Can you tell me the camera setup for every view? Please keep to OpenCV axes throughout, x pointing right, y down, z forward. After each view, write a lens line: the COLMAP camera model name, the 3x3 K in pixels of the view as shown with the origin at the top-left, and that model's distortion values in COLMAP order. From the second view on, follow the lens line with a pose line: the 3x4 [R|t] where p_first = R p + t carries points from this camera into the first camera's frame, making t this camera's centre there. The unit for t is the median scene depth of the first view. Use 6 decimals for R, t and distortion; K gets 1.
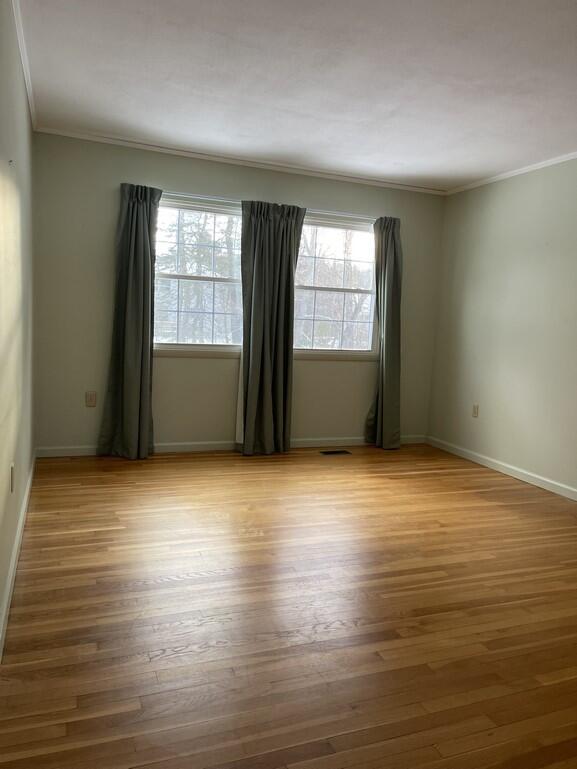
lens RADIAL K [[579.3, 0, 290.6], [0, 579.3, 387.9], [0, 0, 1]] dist [0.051351, -0.036633]
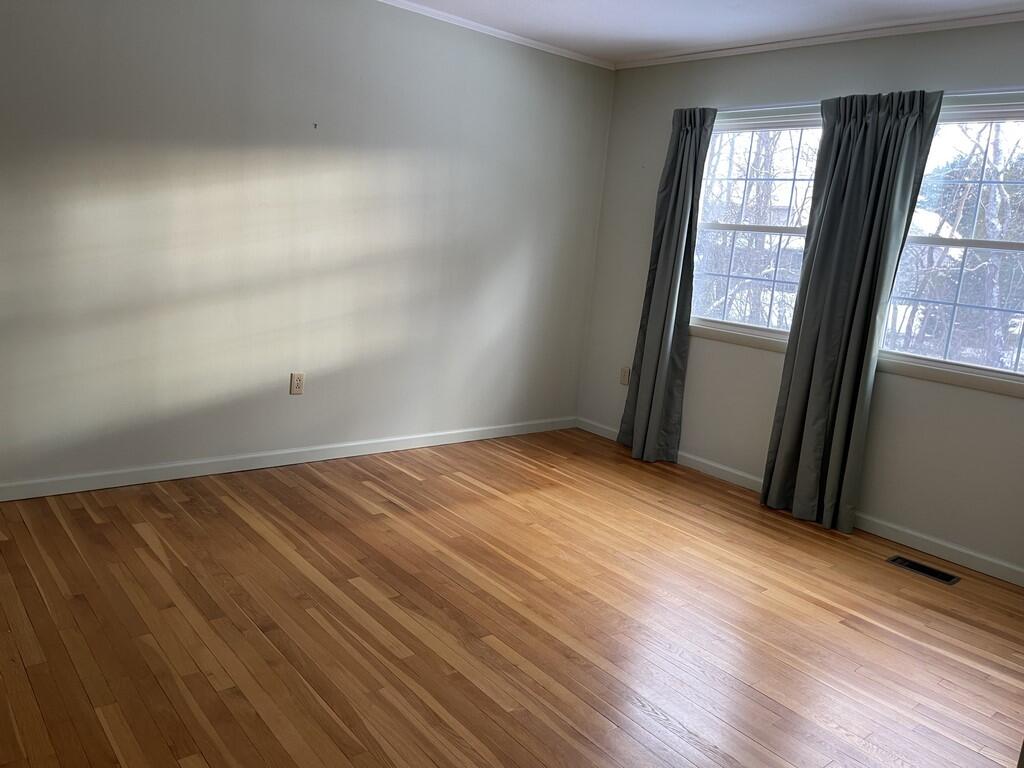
lens RADIAL K [[771.4, 0, 505.5], [0, 771.4, 373.2], [0, 0, 1]] dist [0.051351, -0.036633]
pose [[0.321138, 0.149524, -0.935154, 0.610104], [-0.189880, 0.977572, 0.091100, -0.050255], [0.927802, 0.148312, 0.342327, 0.439590]]
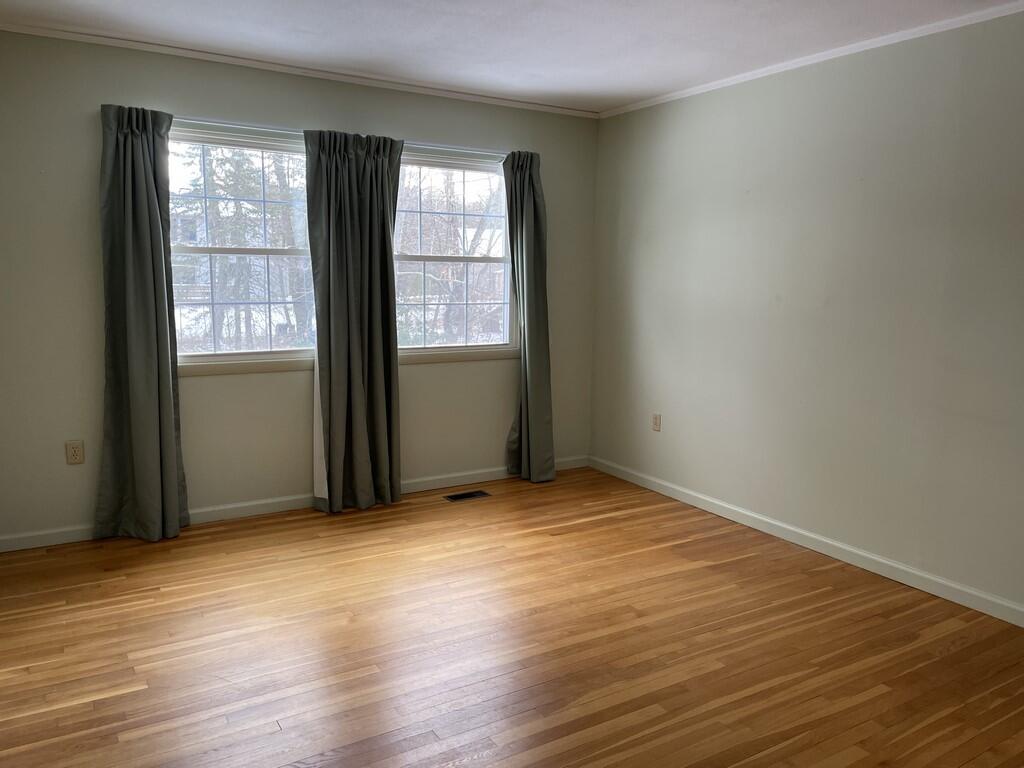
lens RADIAL K [[771.4, 0, 511.9], [0, 771.4, 386.0], [0, 0, 1]] dist [0.051351, -0.036633]
pose [[0.983897, -0.061376, 0.167869, -0.018027], [0.055772, 0.997724, 0.037897, -0.054663], [-0.169813, -0.027925, 0.985081, 0.093053]]
